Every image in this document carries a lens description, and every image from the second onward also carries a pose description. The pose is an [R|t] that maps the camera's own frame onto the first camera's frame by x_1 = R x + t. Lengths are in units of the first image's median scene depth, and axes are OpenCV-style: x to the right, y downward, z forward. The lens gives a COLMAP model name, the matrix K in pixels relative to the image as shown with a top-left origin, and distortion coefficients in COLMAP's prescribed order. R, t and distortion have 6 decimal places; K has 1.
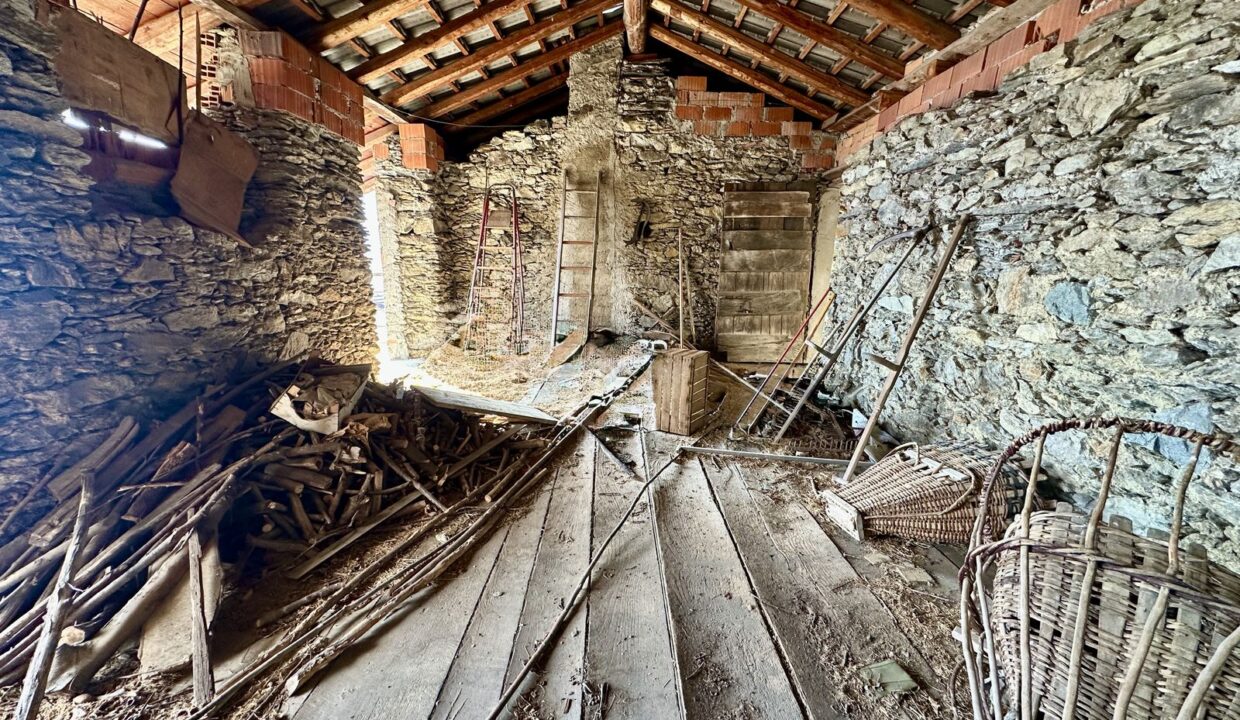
lens RADIAL K [[494.2, 0, 623.8], [0, 494.2, 357.2], [0, 0, 1]] dist [-0.003119, 0.000496]
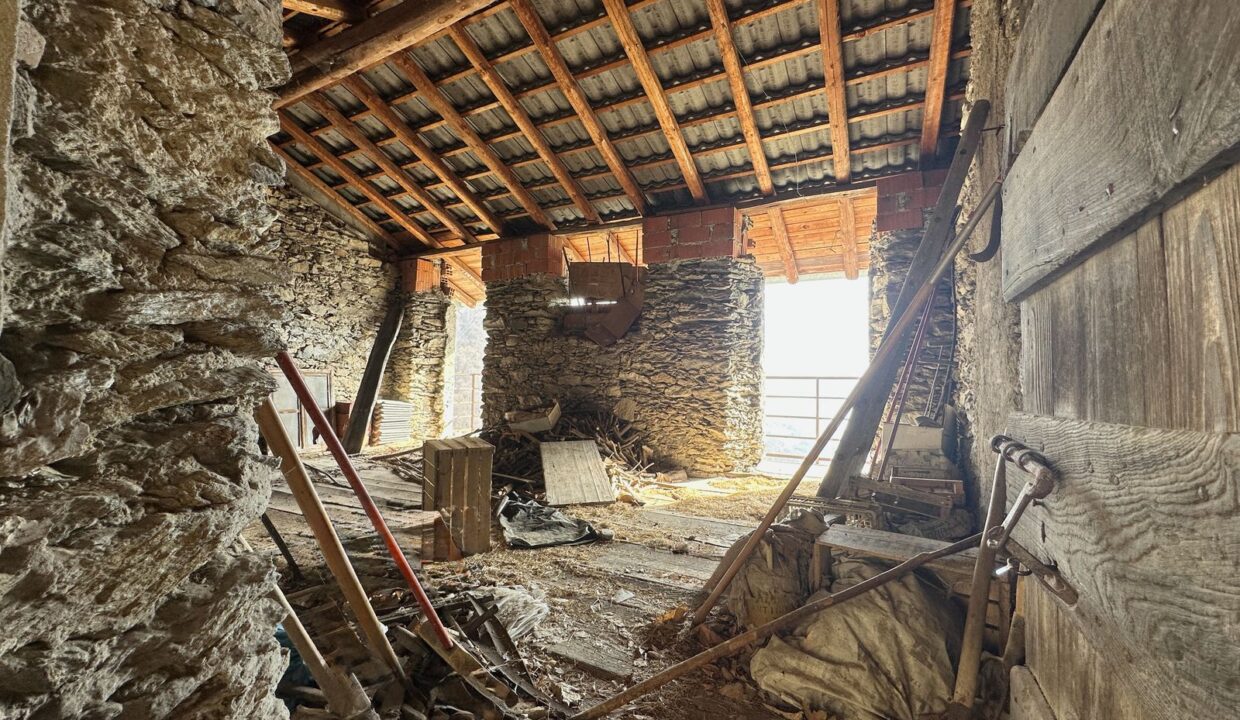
lens RADIAL K [[494.2, 0, 621.3], [0, 494.2, 359.1], [0, 0, 1]] dist [-0.003119, 0.000496]
pose [[-0.470052, -0.049781, -0.881234, 0.429392], [-0.186417, 0.981485, 0.043991, -0.138629], [0.862728, 0.184955, -0.470629, 0.985594]]
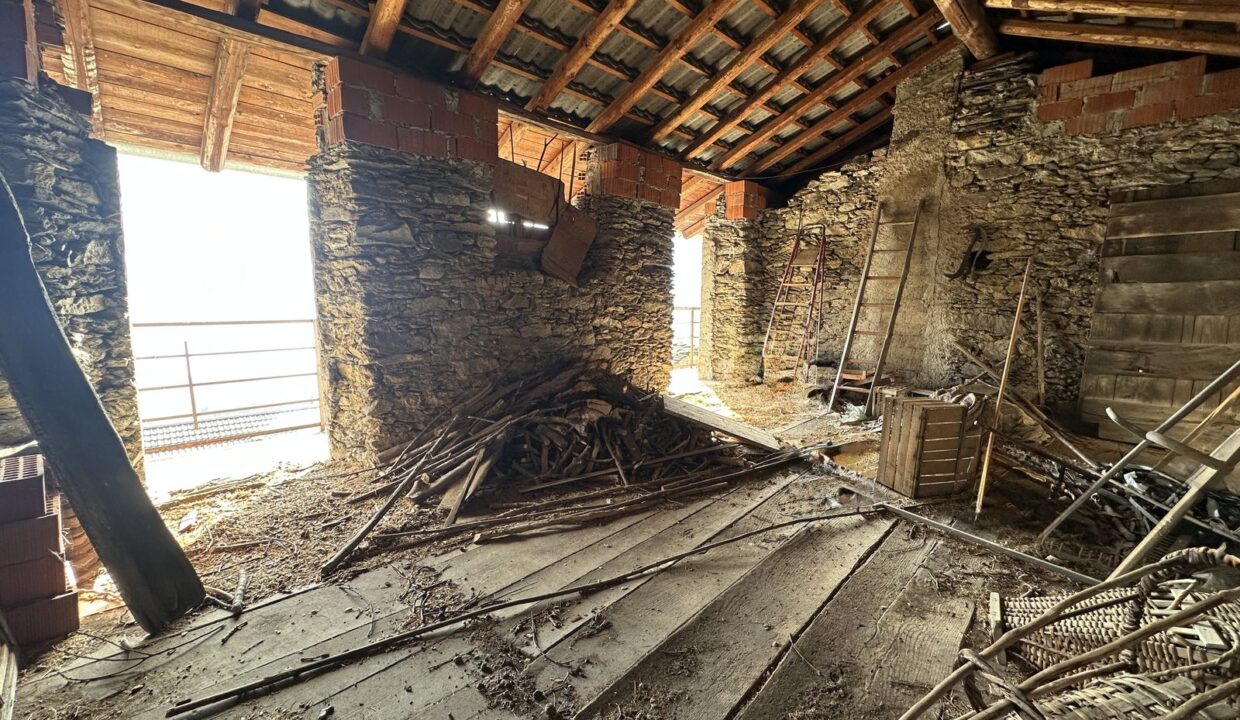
lens RADIAL K [[494.2, 0, 626.7], [0, 494.2, 359.5], [0, 0, 1]] dist [-0.003119, 0.000496]
pose [[0.722798, 0.088970, -0.685309, 0.213091], [-0.134858, 0.990772, -0.013609, -0.000930], [0.677773, 0.102255, 0.728126, 0.007138]]
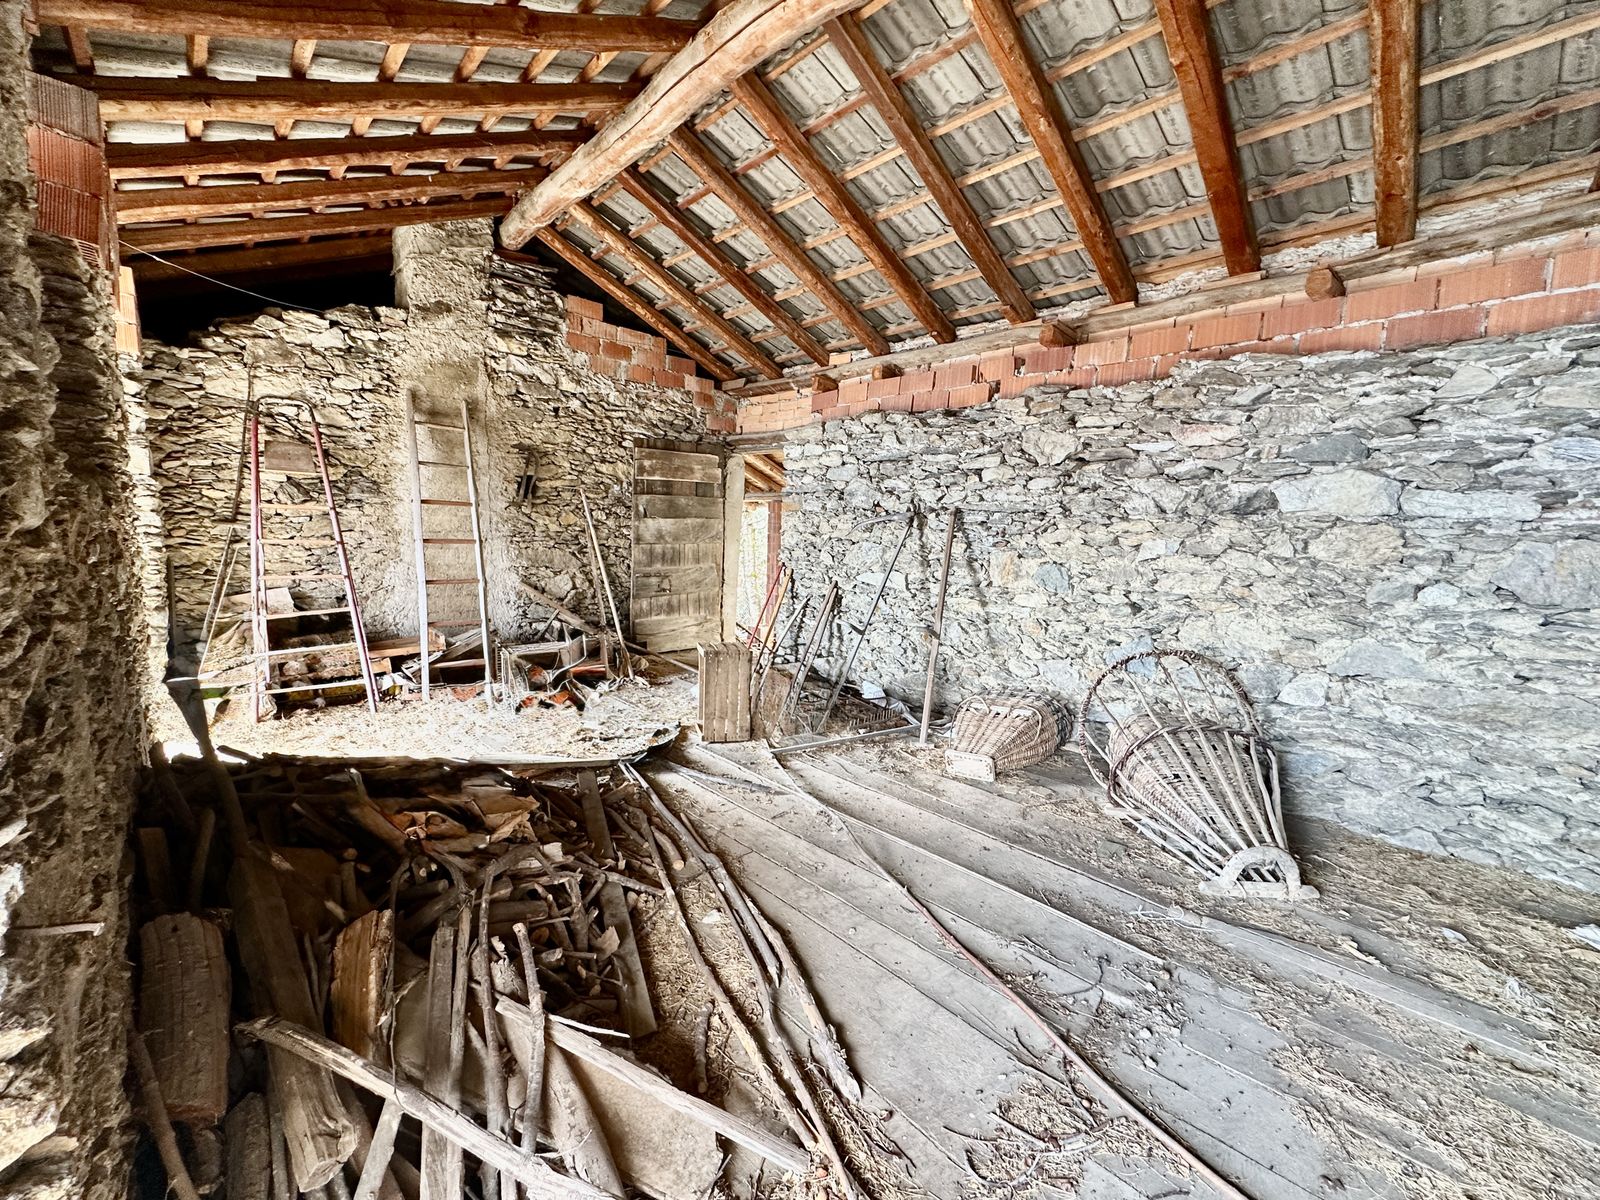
lens RADIAL K [[646.6, 0, 809.6], [0, 646.6, 600.2], [0, 0, 1]] dist [-0.005209, 0.001321]
pose [[0.719150, -0.067766, 0.691543, -0.355256], [0.107493, 0.994102, -0.014370, -0.036938], [-0.686490, 0.084670, 0.722193, 0.048943]]
